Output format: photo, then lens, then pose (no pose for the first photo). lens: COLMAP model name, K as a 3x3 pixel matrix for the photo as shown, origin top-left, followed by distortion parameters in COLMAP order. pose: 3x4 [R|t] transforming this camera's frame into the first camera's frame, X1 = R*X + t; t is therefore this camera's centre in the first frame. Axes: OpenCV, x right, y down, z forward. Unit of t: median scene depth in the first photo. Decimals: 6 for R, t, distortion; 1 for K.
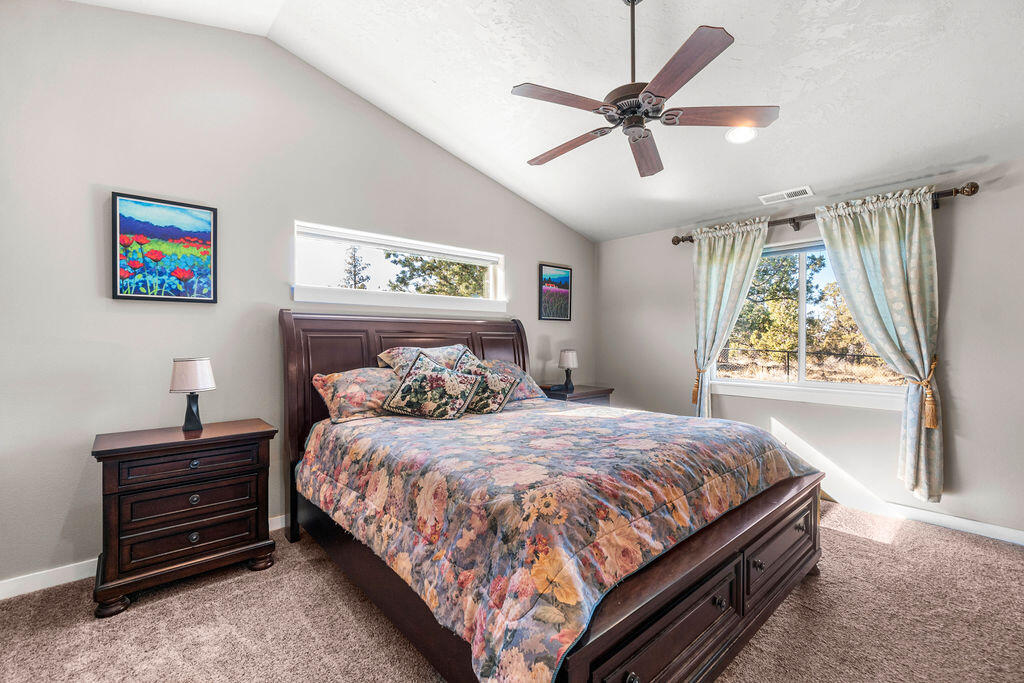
lens RADIAL K [[443.5, 0, 511.1], [0, 443.5, 335.3], [0, 0, 1]] dist [-0.007820, 0.001146]
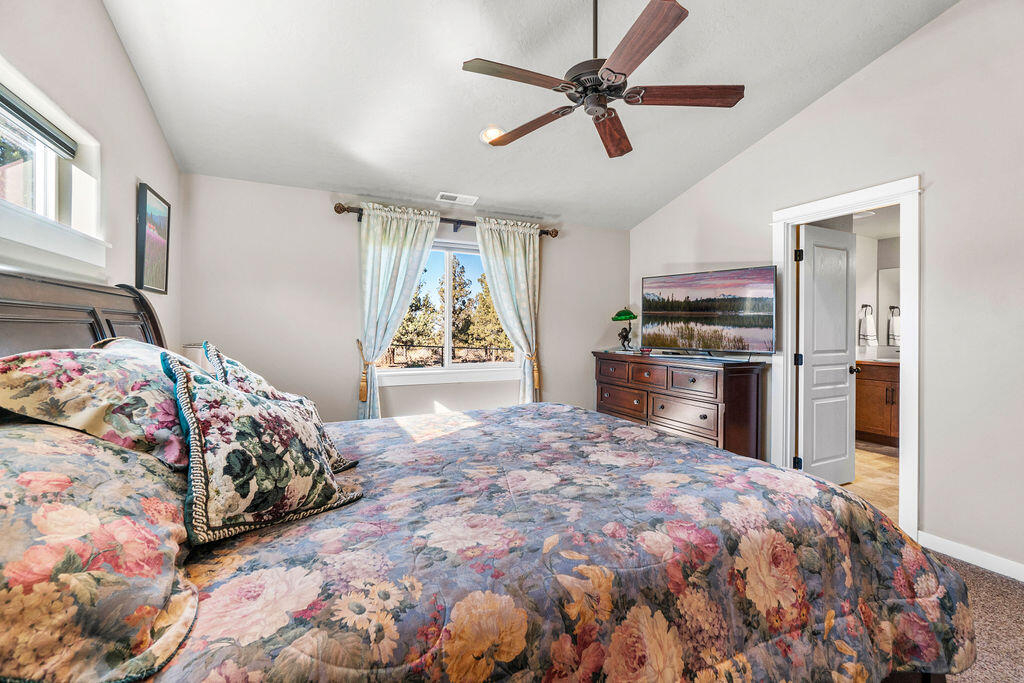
lens RADIAL K [[443.5, 0, 541.2], [0, 443.5, 326.2], [0, 0, 1]] dist [-0.007820, 0.001146]
pose [[0.258390, 0.008403, 0.966004, -0.509186], [-0.014287, 0.999886, -0.004876, 0.007271], [-0.965935, -0.012541, 0.258481, 0.654963]]
